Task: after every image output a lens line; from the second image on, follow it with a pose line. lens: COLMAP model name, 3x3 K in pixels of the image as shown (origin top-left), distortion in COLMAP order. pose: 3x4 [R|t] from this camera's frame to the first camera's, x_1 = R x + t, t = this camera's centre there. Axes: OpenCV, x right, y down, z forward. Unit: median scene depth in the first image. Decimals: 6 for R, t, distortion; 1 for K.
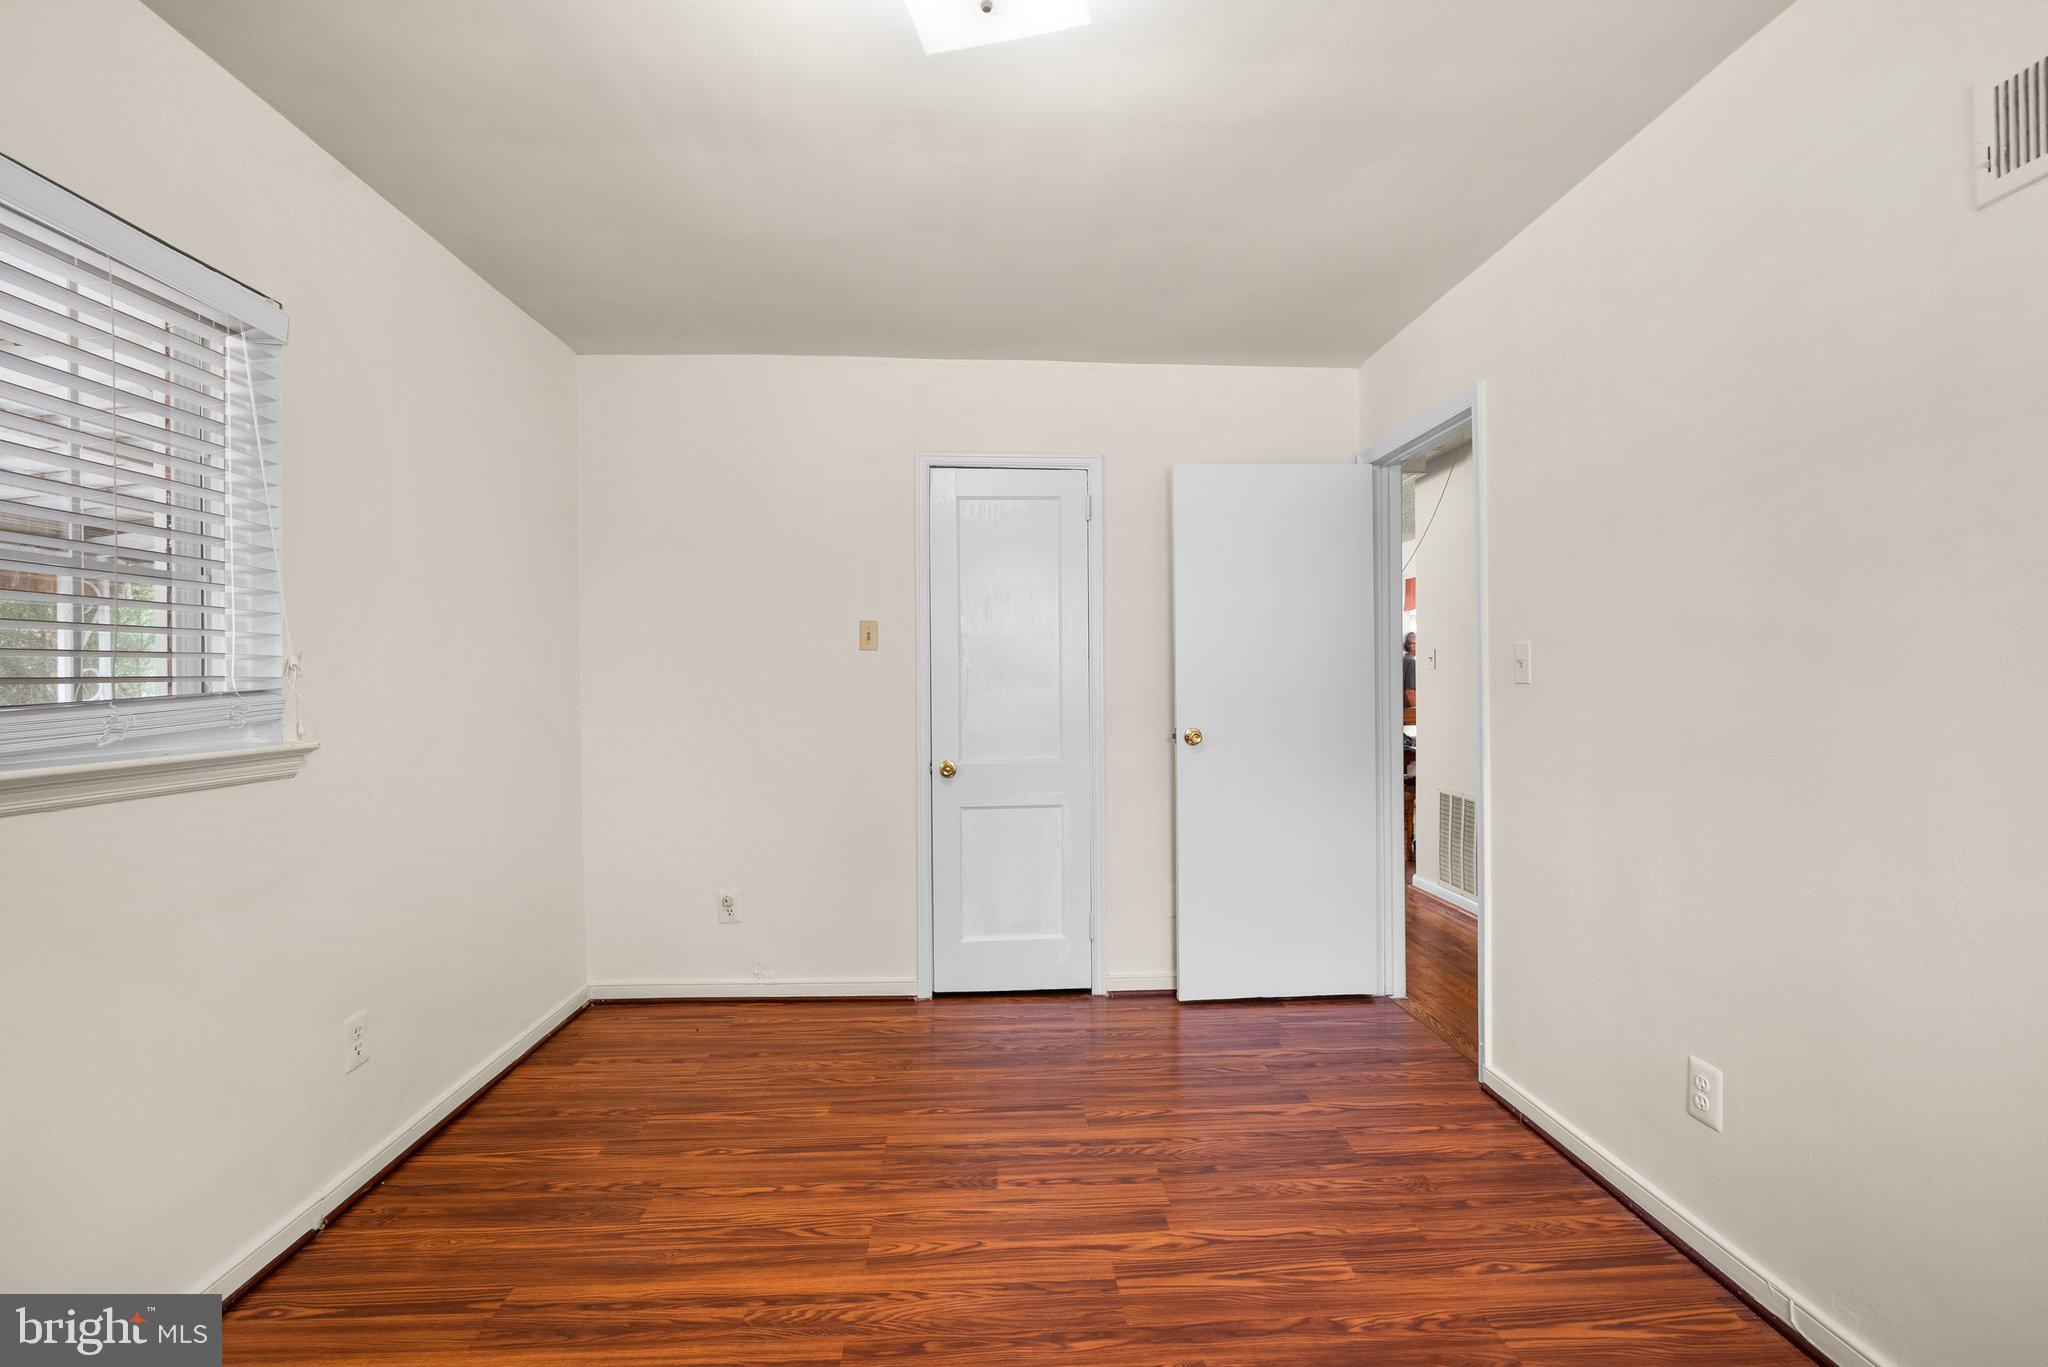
lens RADIAL K [[917.2, 0, 1040.1], [0, 917.2, 687.4], [0, 0, 1]] dist [0.001077, 0.000172]
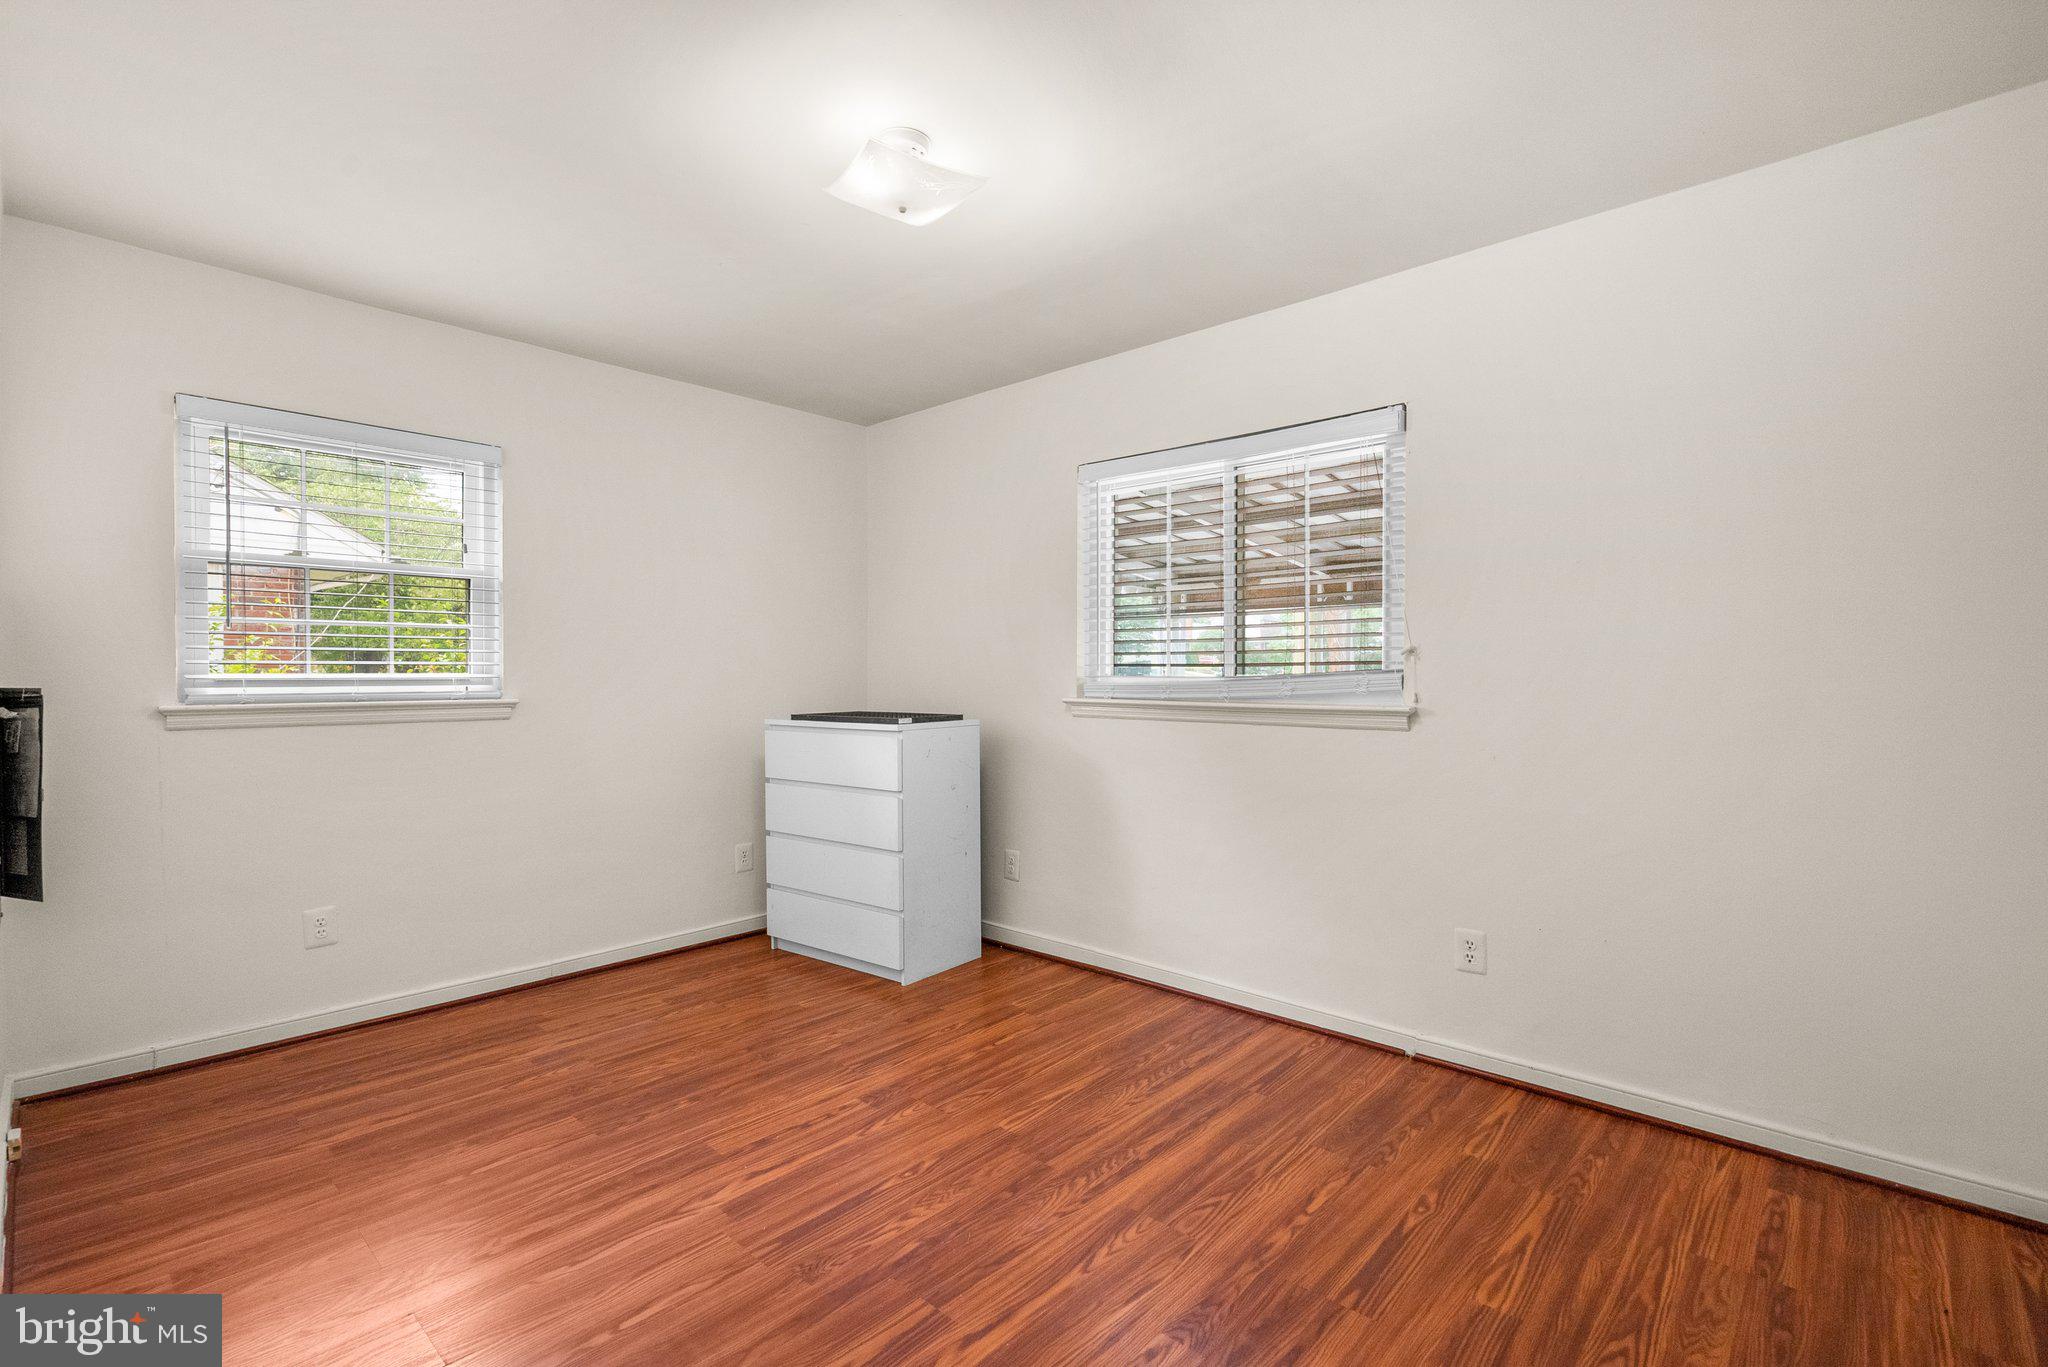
lens RADIAL K [[951.3, 0, 1017.2], [0, 951.3, 658.1], [0, 0, 1]] dist [-0.002432, 0.000110]
pose [[-0.730680, -0.002631, -0.682715, 0.647241], [0.000087, 0.999992, -0.003946, -0.008543], [0.682720, -0.002943, -0.730675, 1.672209]]
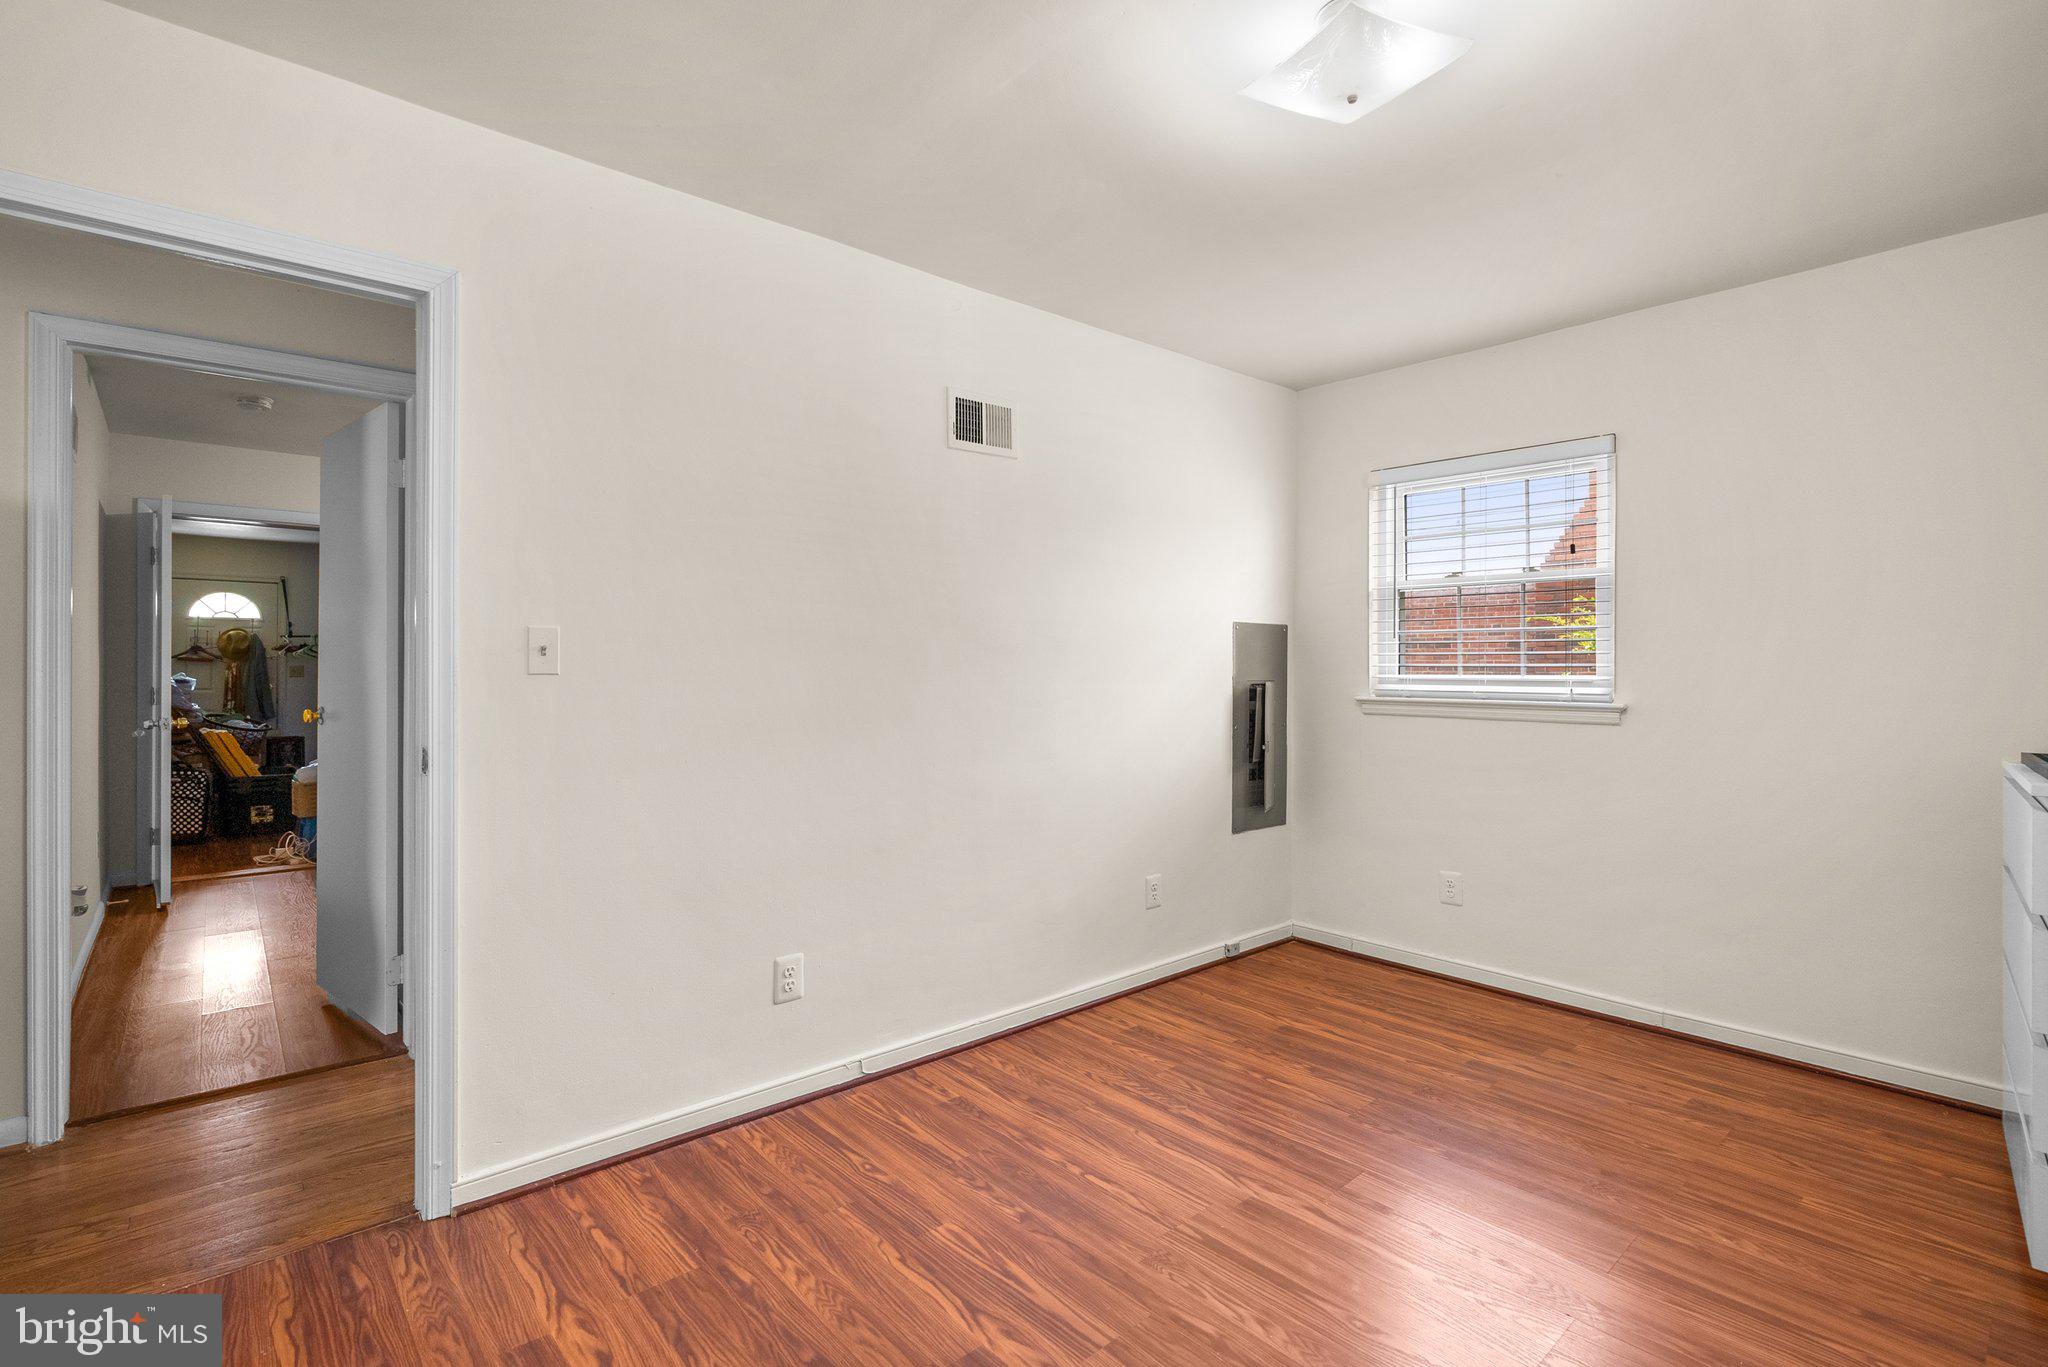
lens RADIAL K [[951.3, 0, 1017.2], [0, 951.3, 658.1], [0, 0, 1]] dist [-0.002432, 0.000110]
pose [[-0.598365, 0.009793, 0.801164, -0.577237], [0.005149, 0.999952, -0.008377, -0.009883], [-0.801207, -0.000887, -0.598386, 1.532974]]
